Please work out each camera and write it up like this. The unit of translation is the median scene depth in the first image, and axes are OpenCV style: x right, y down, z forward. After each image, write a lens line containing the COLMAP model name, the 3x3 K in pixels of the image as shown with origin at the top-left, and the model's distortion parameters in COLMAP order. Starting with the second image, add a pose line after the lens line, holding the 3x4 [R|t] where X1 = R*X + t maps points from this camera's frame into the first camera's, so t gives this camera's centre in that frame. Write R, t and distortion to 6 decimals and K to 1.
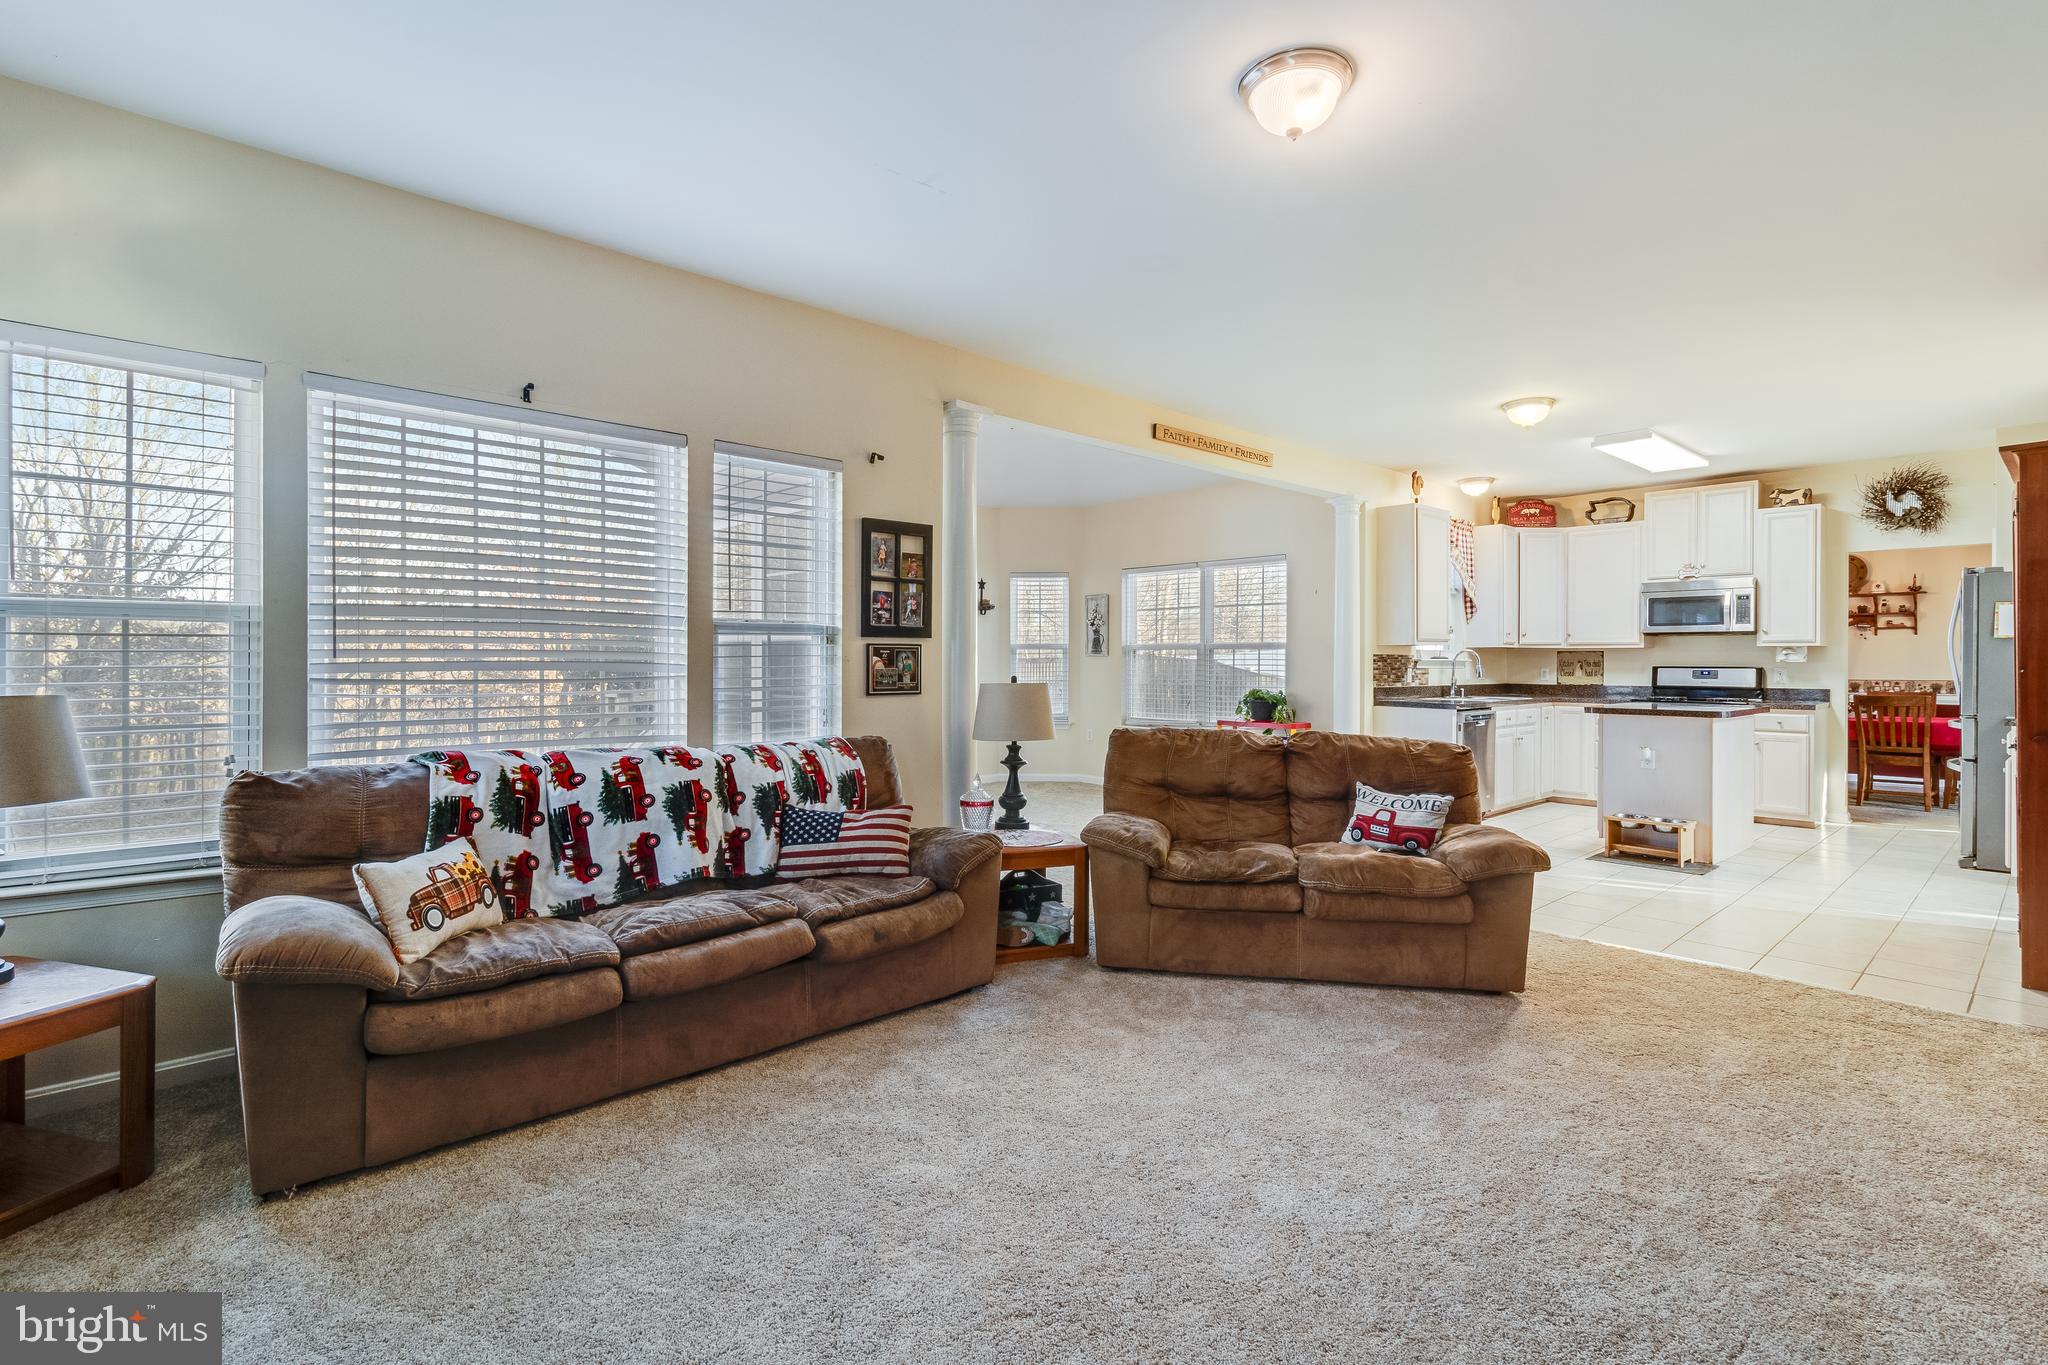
lens RADIAL K [[947.4, 0, 1027.5], [0, 947.4, 663.9], [0, 0, 1]] dist [0.005165, -0.001222]
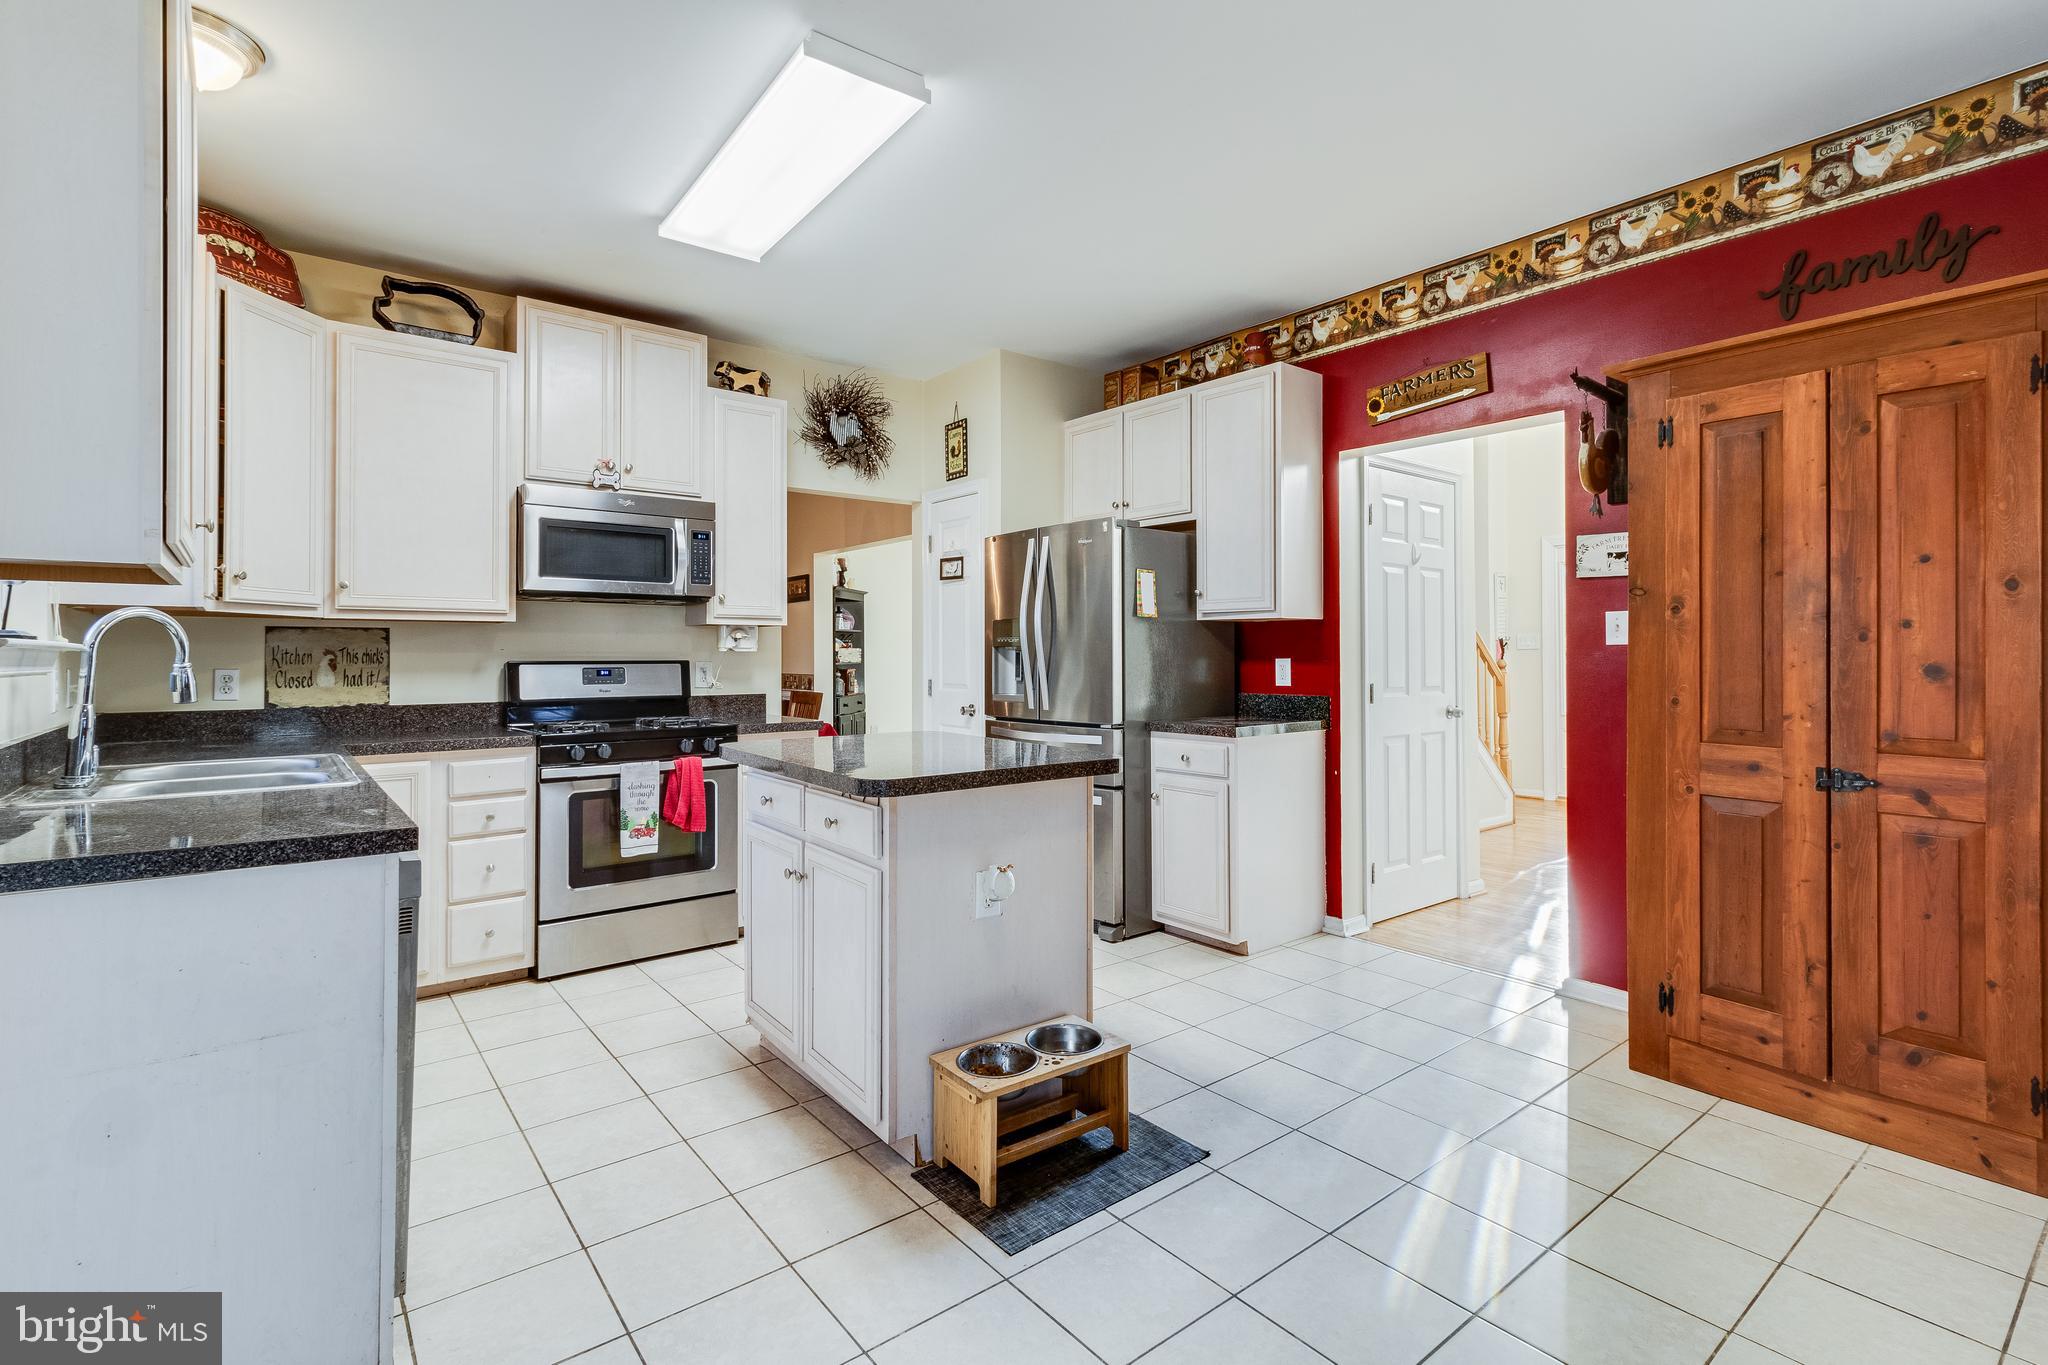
lens RADIAL K [[947.4, 0, 1030.2], [0, 947.4, 644.4], [0, 0, 1]] dist [0.005165, -0.001222]
pose [[0.058664, 0.008715, 0.998240, 0.208652], [0.006220, 0.999939, -0.009096, 0.000063], [-0.998258, 0.006742, 0.058606, 0.771920]]
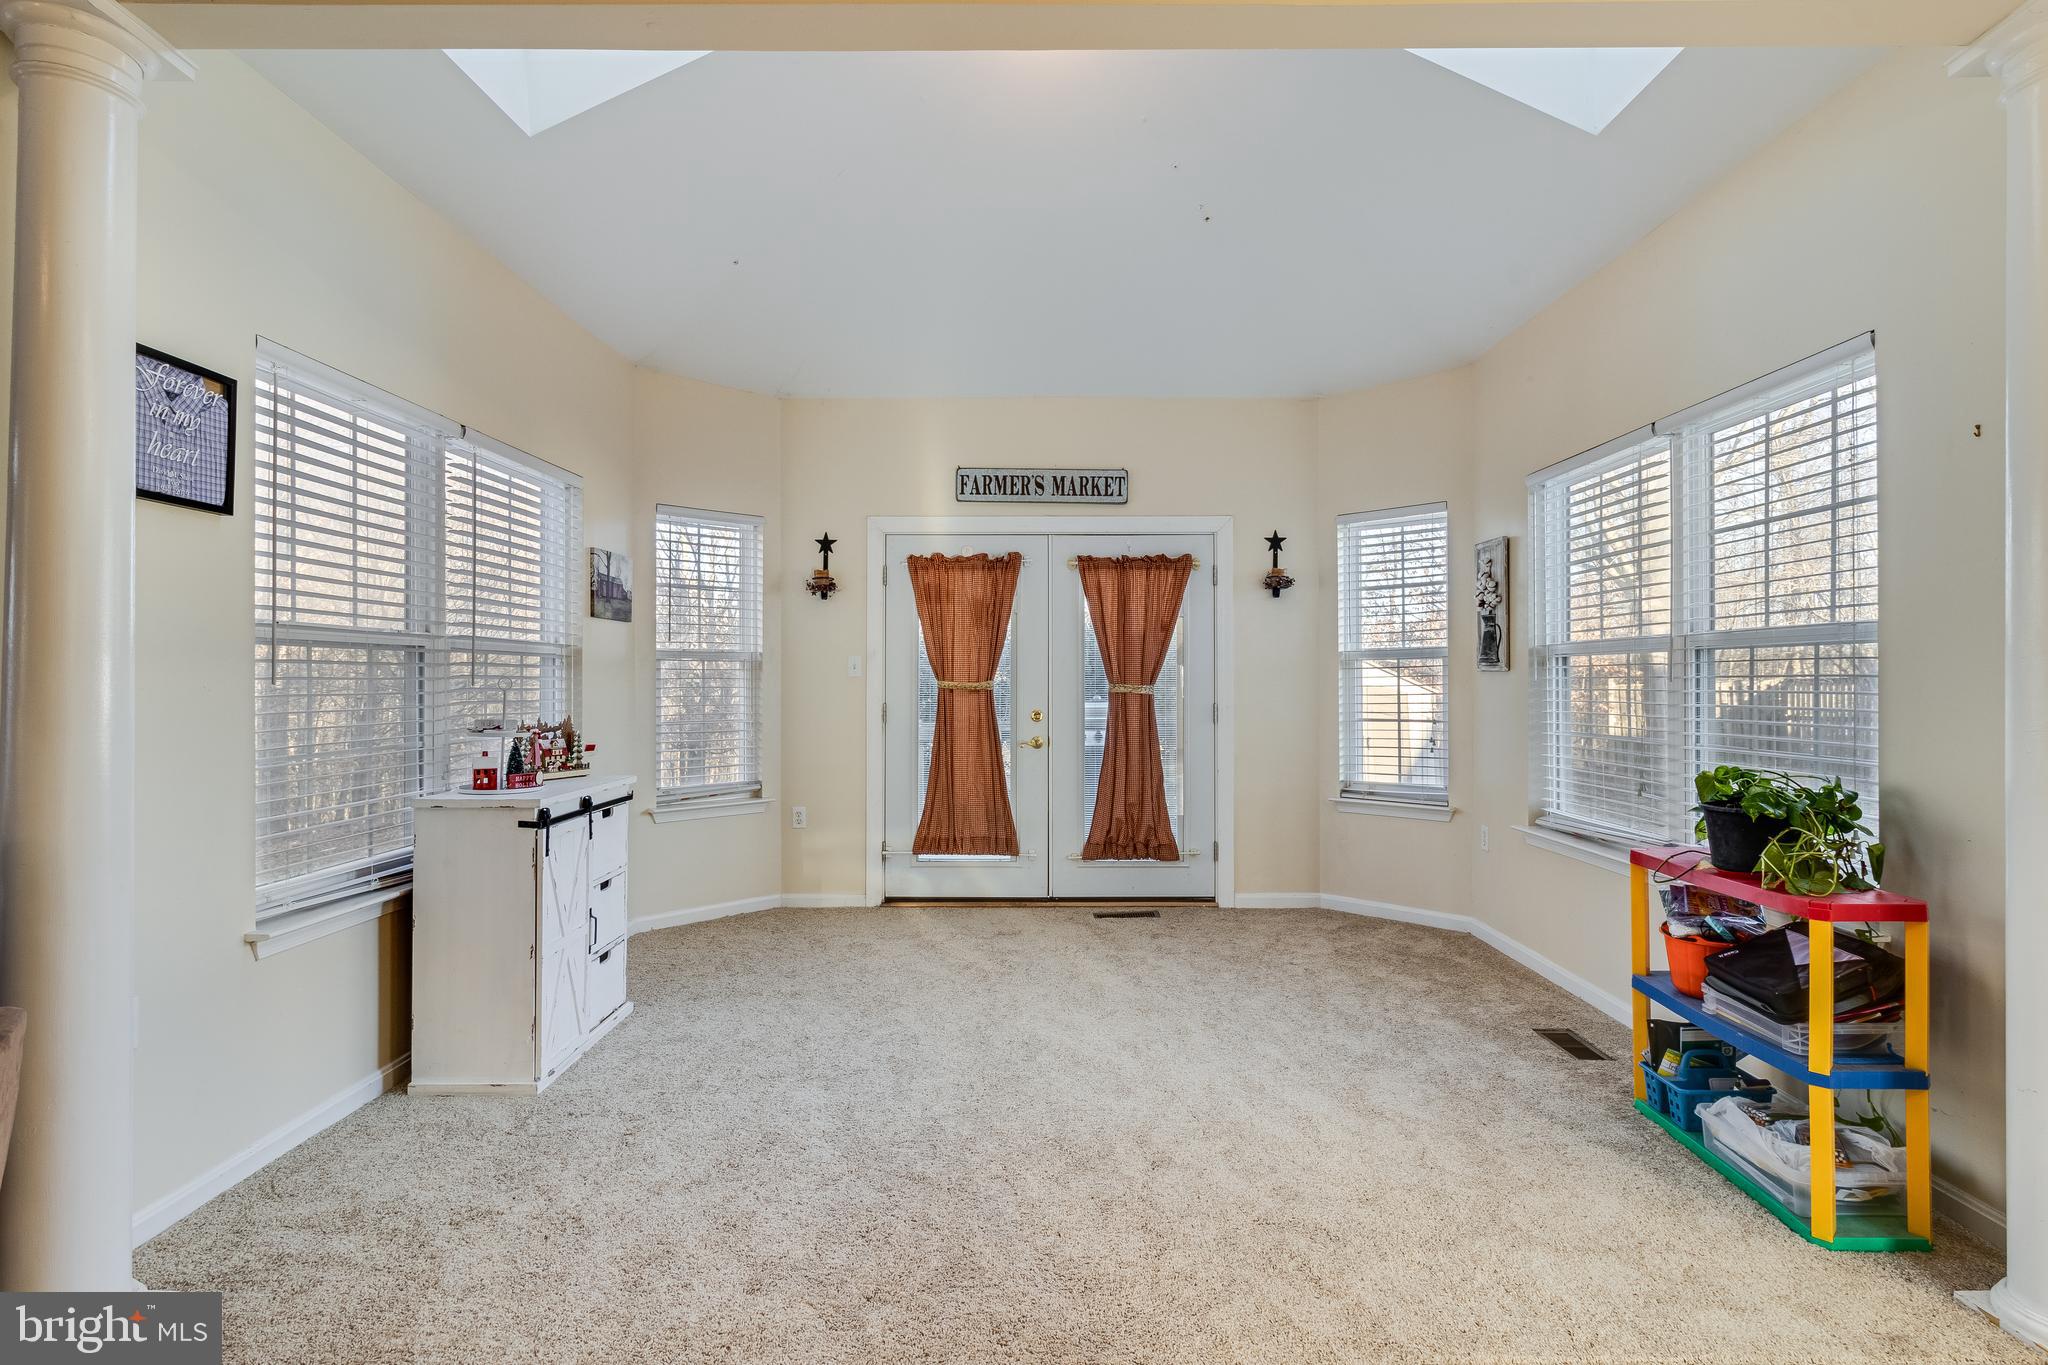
lens RADIAL K [[1009.2, 0, 1027.4], [0, 1009.2, 676.4], [0, 0, 1]] dist [-0.002753, -0.000029]
pose [[0.735684, -0.006437, -0.677295, 0.303839], [-0.000117, 0.999954, -0.009631, -0.000998], [0.677325, 0.007165, 0.735649, 0.608059]]
